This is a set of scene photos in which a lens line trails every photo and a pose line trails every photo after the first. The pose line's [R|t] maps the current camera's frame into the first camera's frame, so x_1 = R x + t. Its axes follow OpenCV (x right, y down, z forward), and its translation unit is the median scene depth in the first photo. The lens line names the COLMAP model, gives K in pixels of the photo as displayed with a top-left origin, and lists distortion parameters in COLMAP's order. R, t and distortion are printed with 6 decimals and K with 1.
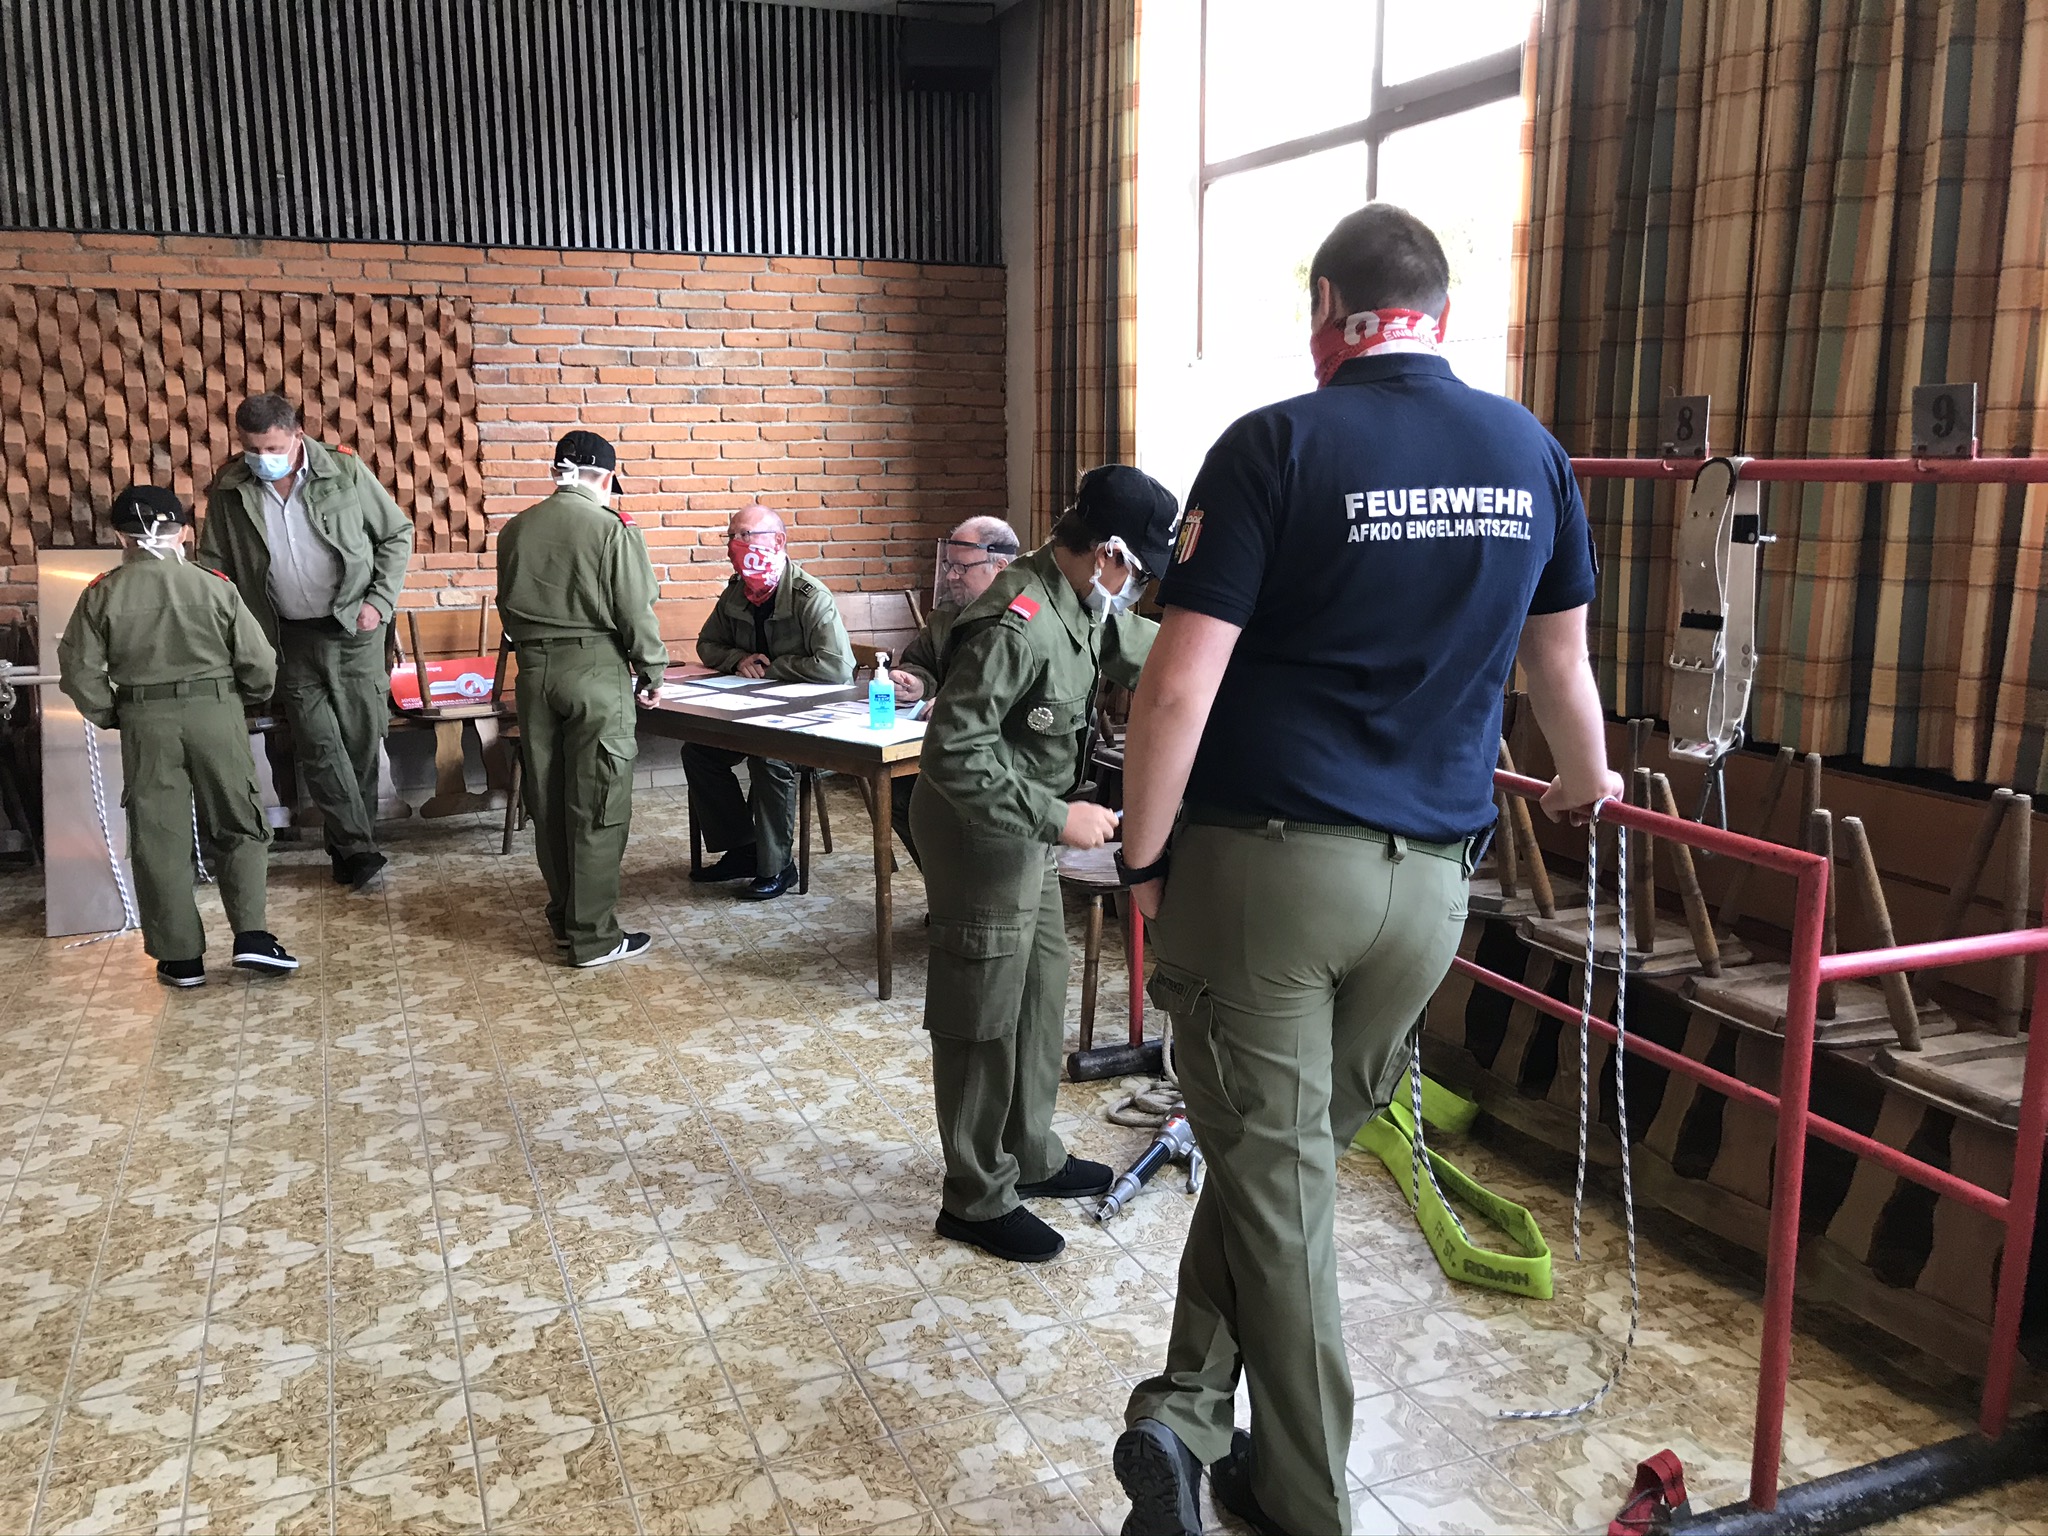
lens RADIAL K [[1776.2, 0, 1024.0], [0, 1776.2, 768.0], [0, 0, 1]] dist [0.034805, -0.000562]
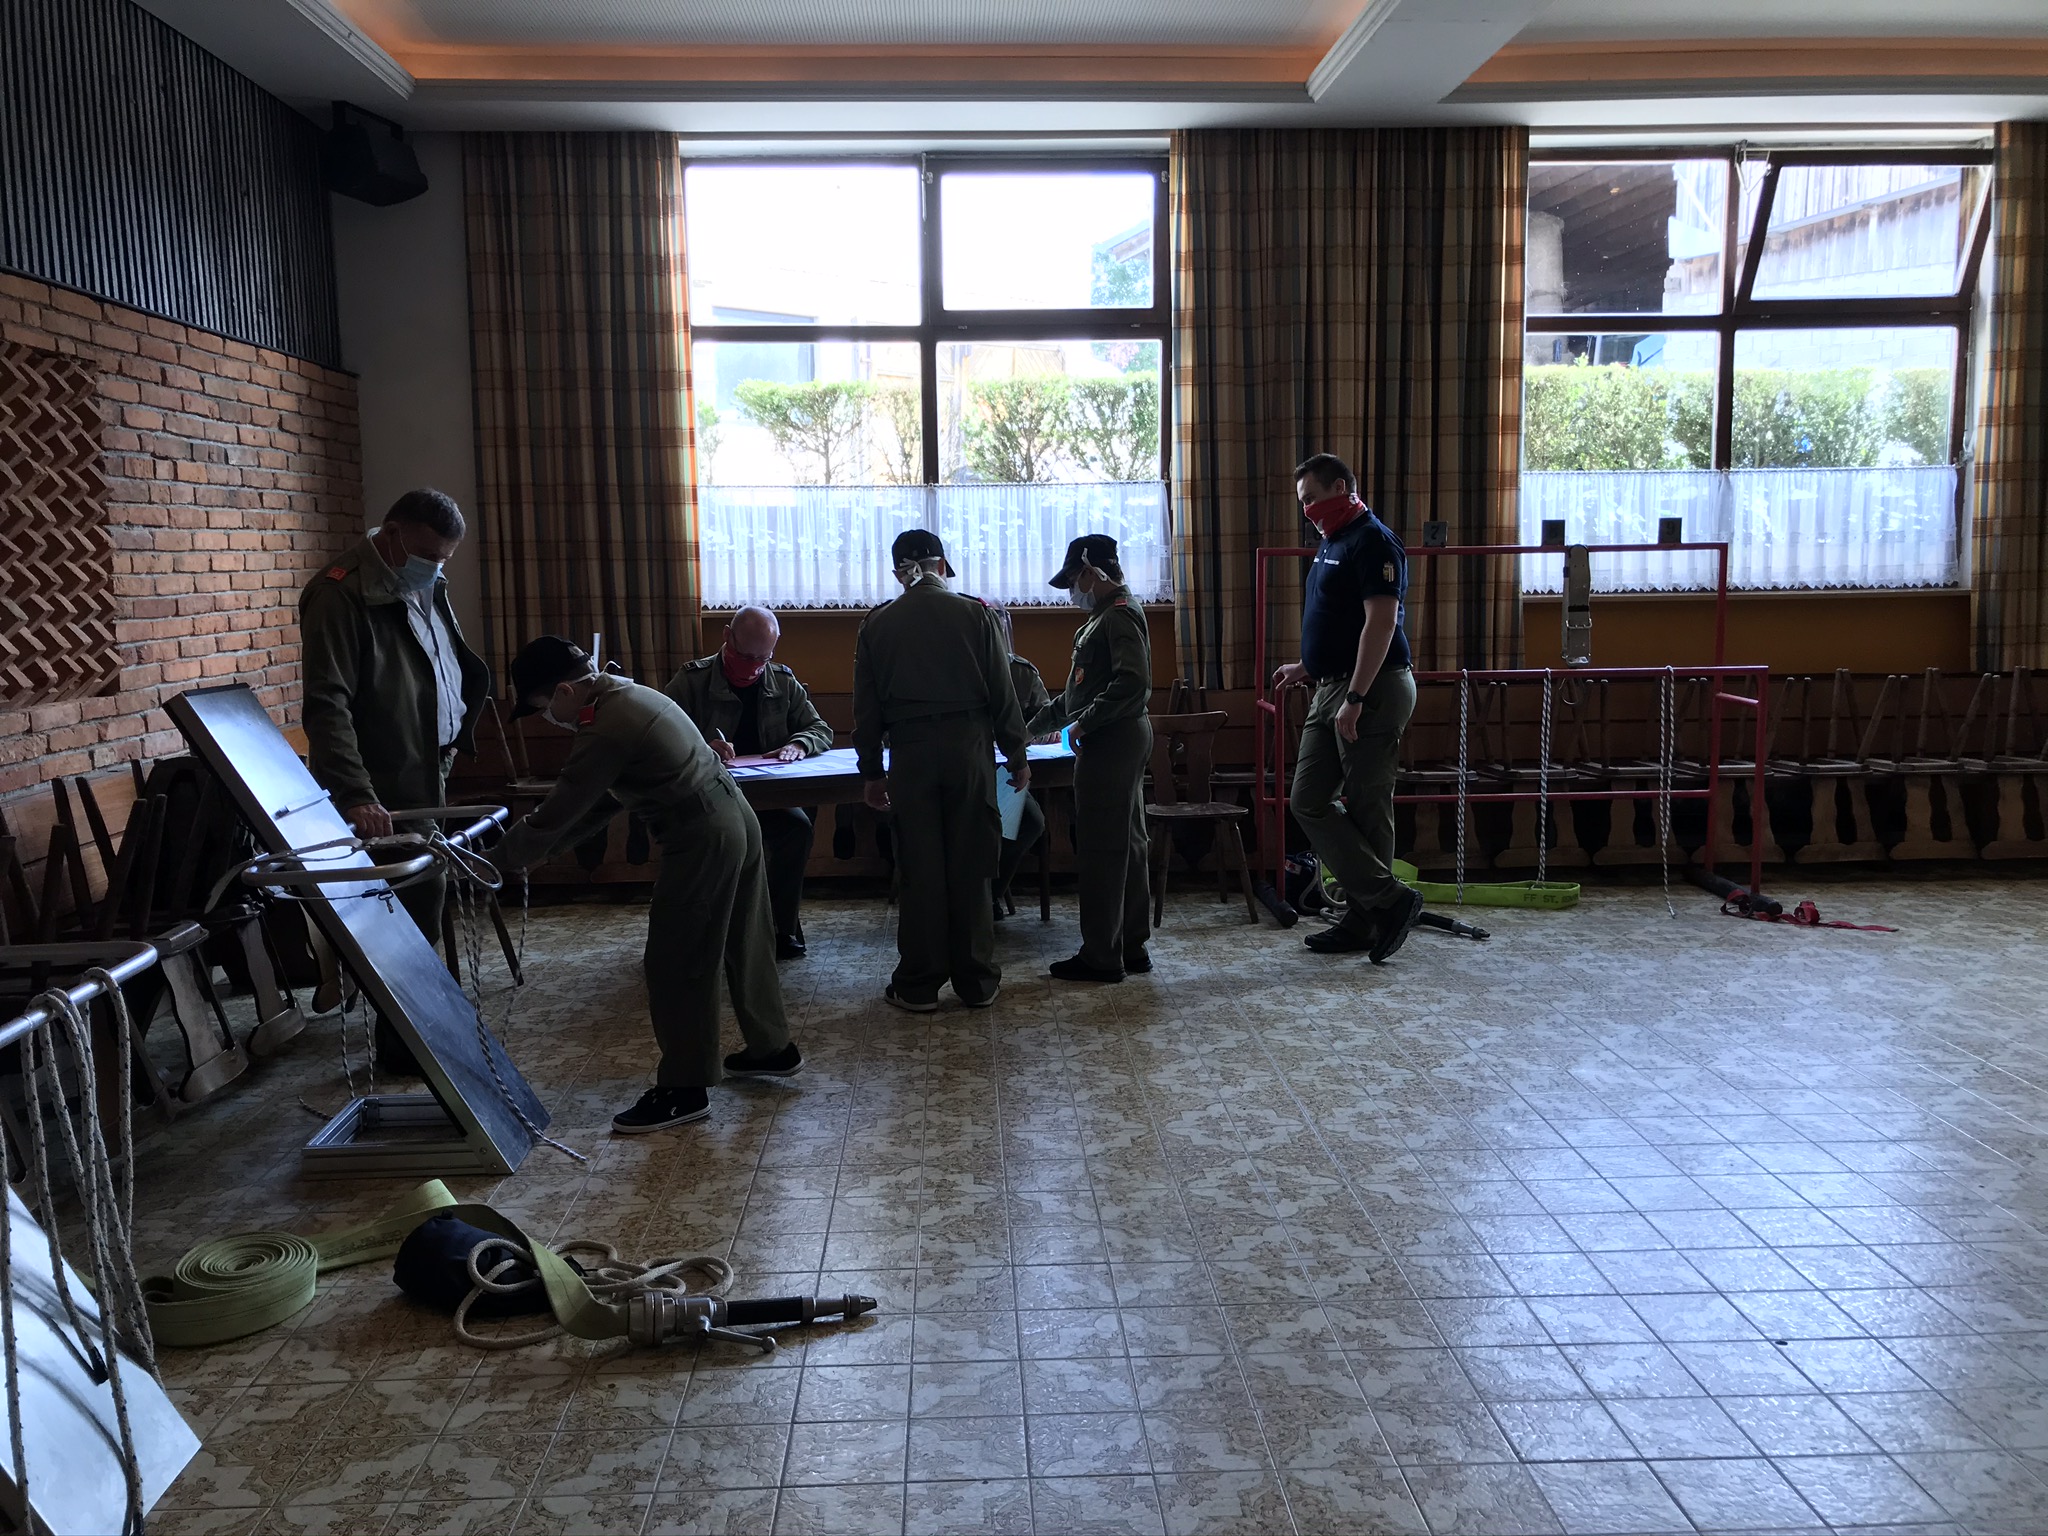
lens RADIAL K [[1776.2, 0, 1024.0], [0, 1776.2, 768.0], [0, 0, 1]] dist [0.034805, -0.000562]
pose [[0.295396, -0.114604, 0.948476, -1.677006], [0.186427, 0.980609, 0.060425, -0.117018], [-0.937009, 0.158972, 0.311033, 0.737445]]
